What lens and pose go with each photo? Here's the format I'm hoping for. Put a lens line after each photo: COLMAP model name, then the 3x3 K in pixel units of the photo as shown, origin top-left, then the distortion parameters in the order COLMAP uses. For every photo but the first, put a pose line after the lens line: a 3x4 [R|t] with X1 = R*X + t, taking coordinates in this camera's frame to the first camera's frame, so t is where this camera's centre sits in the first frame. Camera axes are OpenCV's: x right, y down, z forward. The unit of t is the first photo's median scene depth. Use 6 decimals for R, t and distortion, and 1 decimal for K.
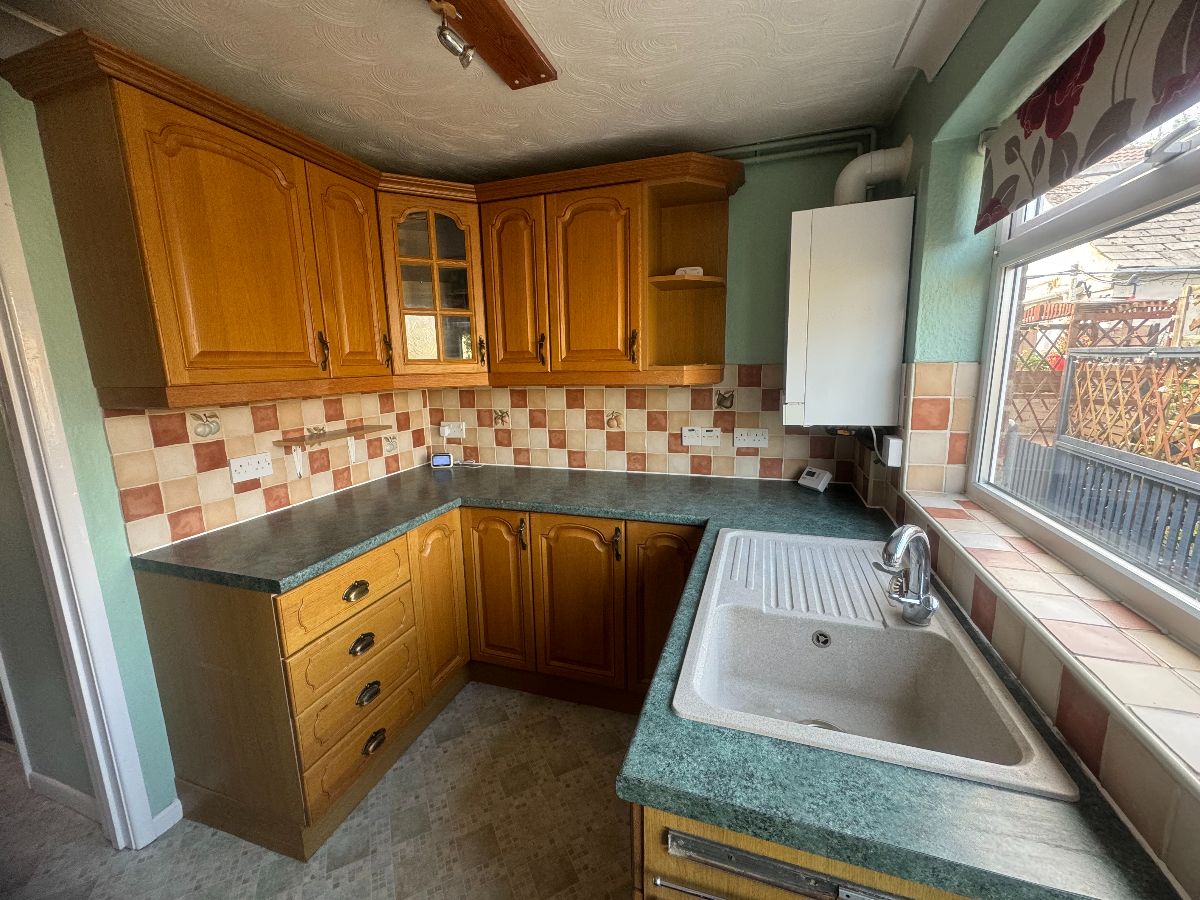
lens RADIAL K [[481.7, 0, 599.9], [0, 481.7, 451.0], [0, 0, 1]] dist [0.000779, -0.000016]
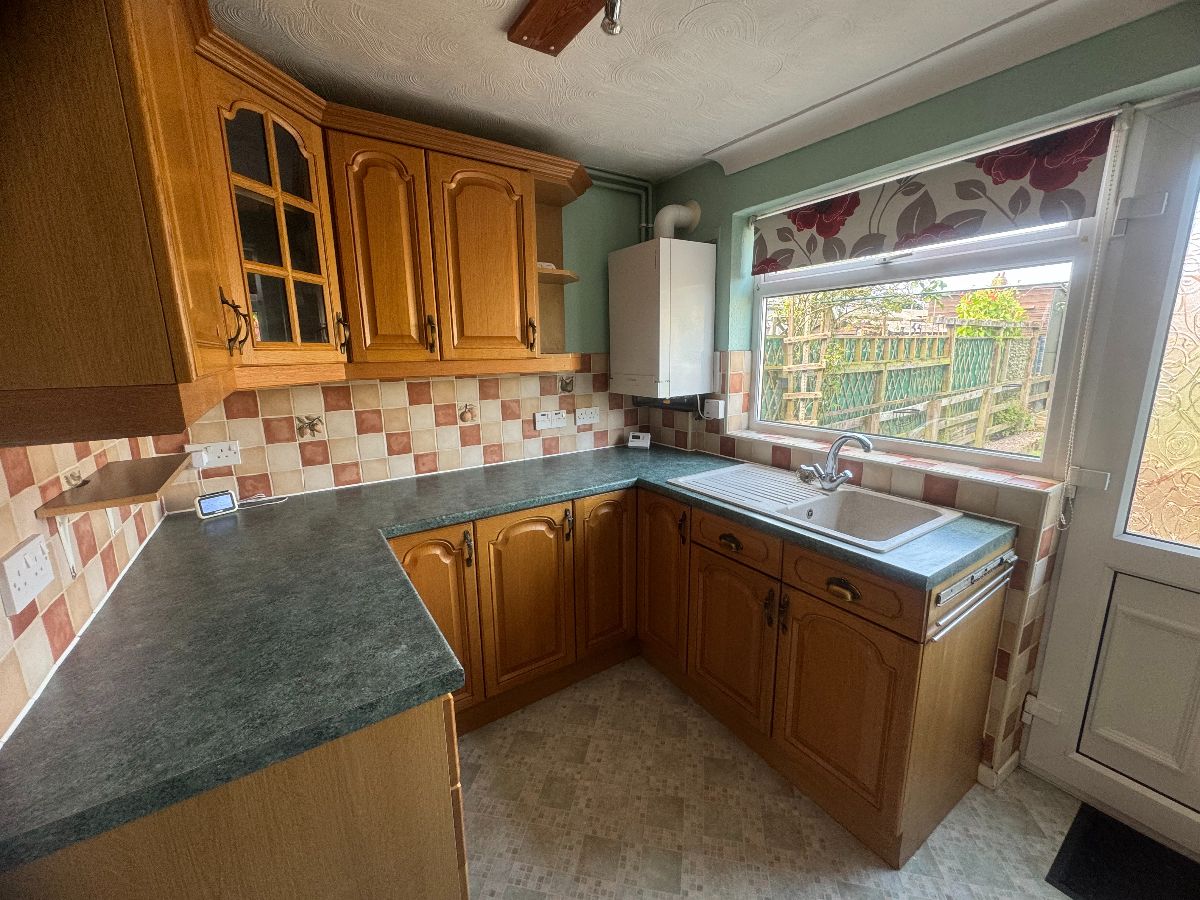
lens RADIAL K [[481.7, 0, 599.9], [0, 481.7, 451.0], [0, 0, 1]] dist [0.000779, -0.000016]
pose [[0.609819, -0.150507, 0.778119, -0.591876], [0.146264, 0.986310, 0.076147, -0.027518], [-0.778927, 0.067375, 0.623484, 0.240525]]
